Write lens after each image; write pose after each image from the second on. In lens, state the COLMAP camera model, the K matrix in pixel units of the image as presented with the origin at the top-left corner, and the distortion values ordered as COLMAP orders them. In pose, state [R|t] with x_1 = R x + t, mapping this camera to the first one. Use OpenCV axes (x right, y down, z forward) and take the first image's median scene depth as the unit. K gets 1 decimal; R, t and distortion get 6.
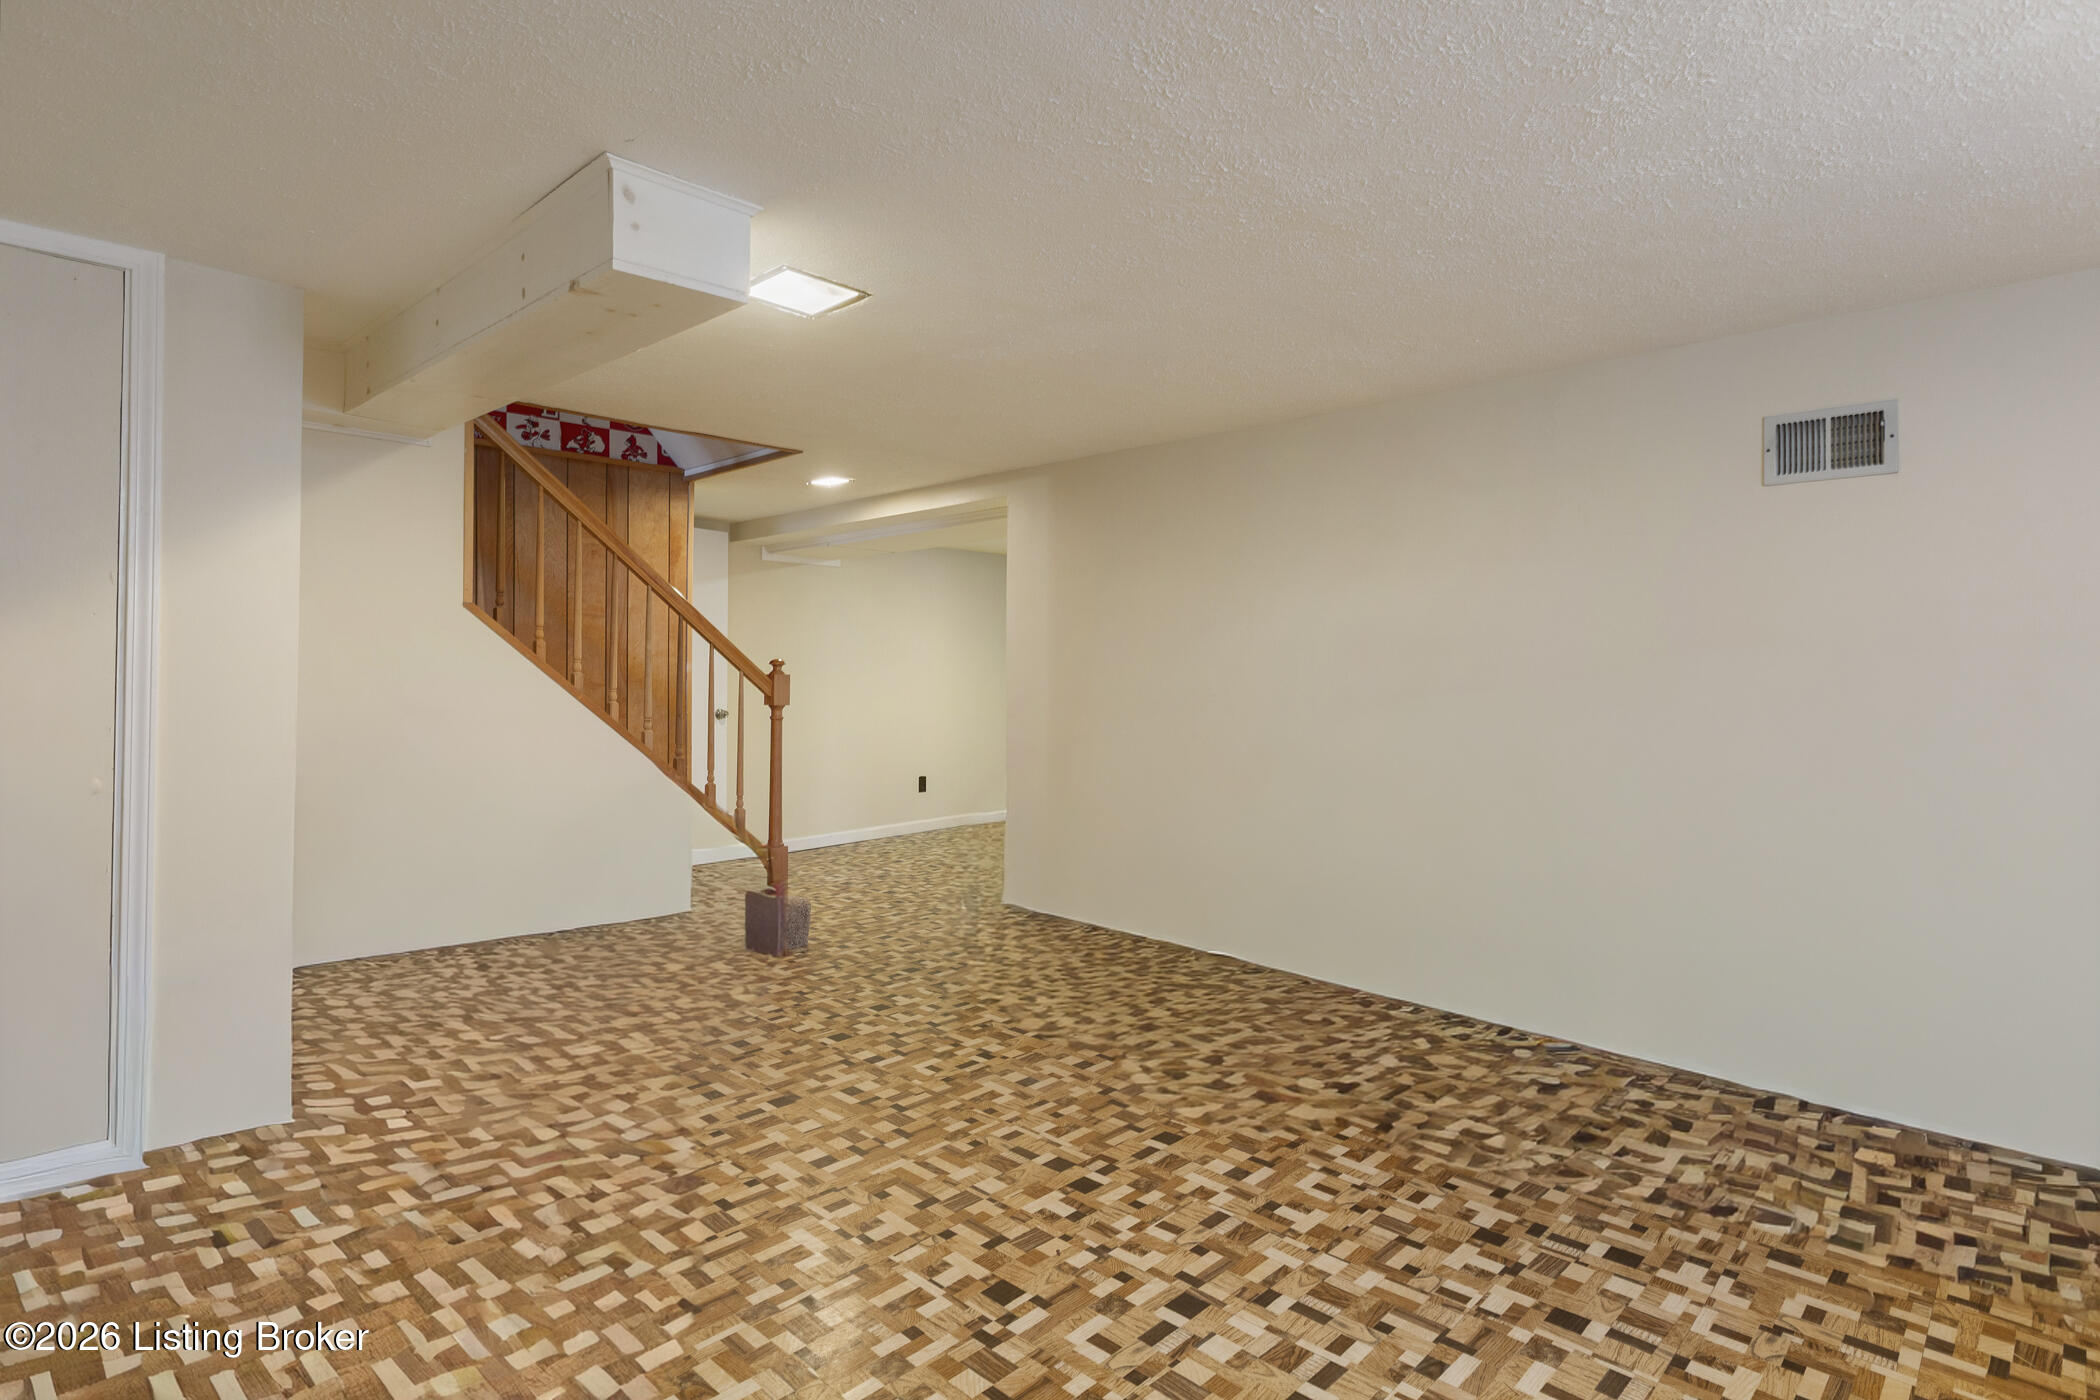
lens RADIAL K [[1062.1, 0, 1051.7], [0, 1062.1, 686.7], [0, 0, 1]] dist [0.001495, 0.000257]
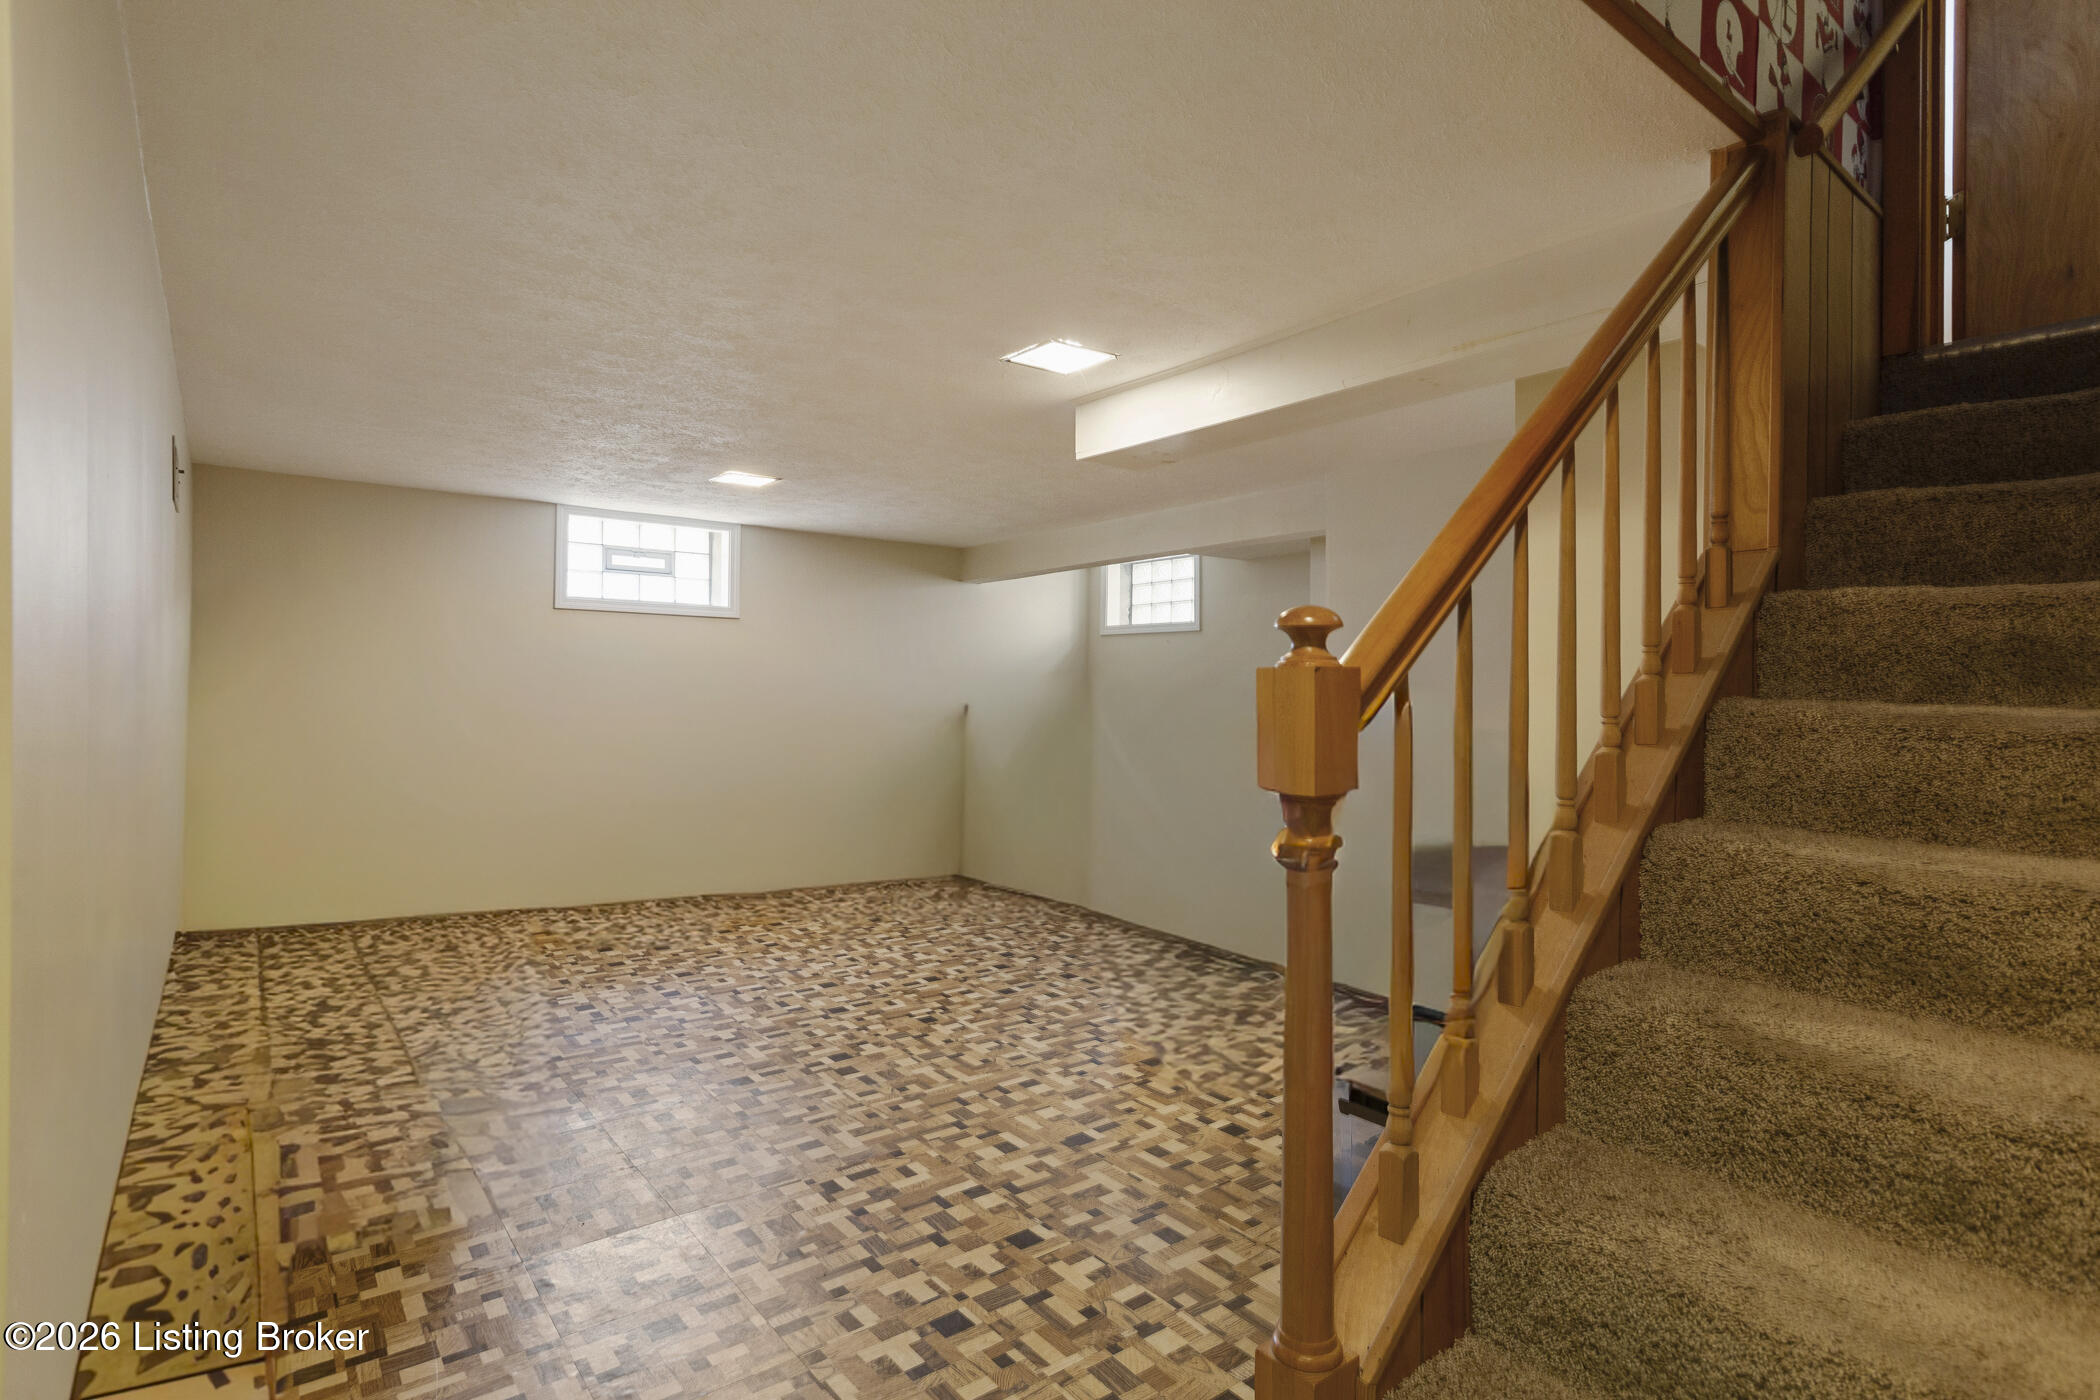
lens RADIAL K [[1062.1, 0, 1049.3], [0, 1062.1, 694.2], [0, 0, 1]] dist [0.001495, 0.000257]
pose [[-0.988869, -0.008195, 0.148565, -0.420055], [-0.006809, 0.999928, 0.009836, -0.014122], [-0.148635, 0.008715, -0.988854, 2.230988]]
